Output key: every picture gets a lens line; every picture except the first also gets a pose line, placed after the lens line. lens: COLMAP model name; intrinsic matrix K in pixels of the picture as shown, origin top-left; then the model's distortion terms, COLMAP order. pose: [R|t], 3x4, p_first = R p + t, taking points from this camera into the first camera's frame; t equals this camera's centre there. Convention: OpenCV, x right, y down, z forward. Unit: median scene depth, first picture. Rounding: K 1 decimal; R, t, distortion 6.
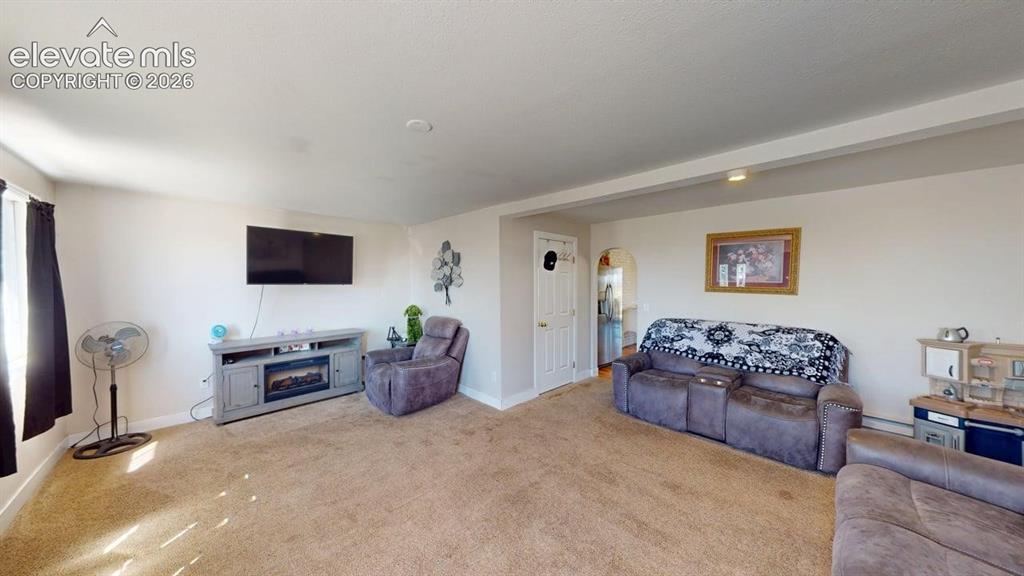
lens RADIAL K [[324.2, 0, 511.8], [0, 324.2, 287.3], [0, 0, 1]] dist [-0.000975, 0.000131]
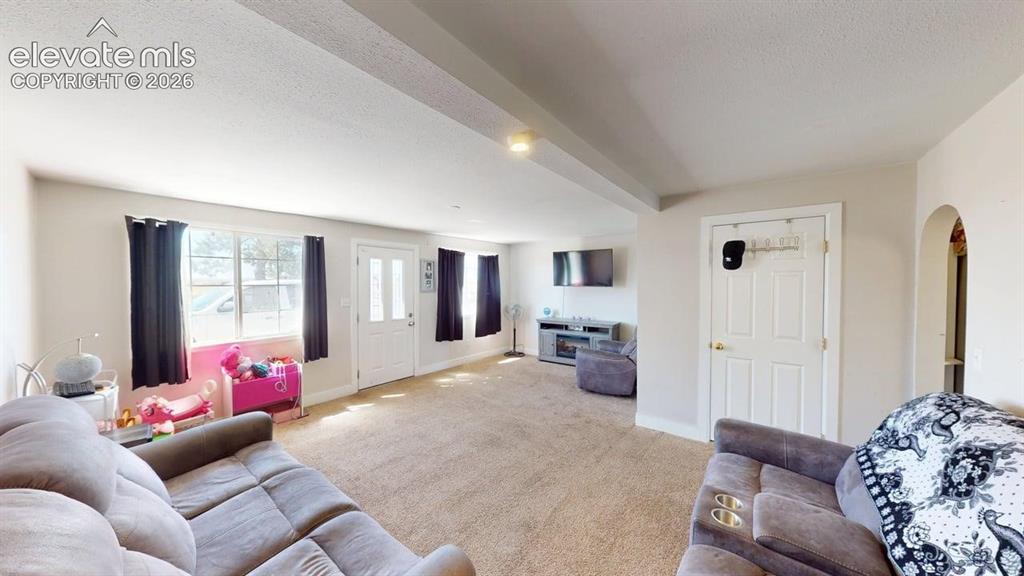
lens RADIAL K [[324.2, 0, 511.9], [0, 324.2, 287.2], [0, 0, 1]] dist [-0.000975, 0.000131]
pose [[0.139809, 0.014727, -0.990069, 0.848277], [-0.019166, 0.999742, 0.012165, -0.016633], [0.989993, 0.017275, 0.140056, 0.526772]]
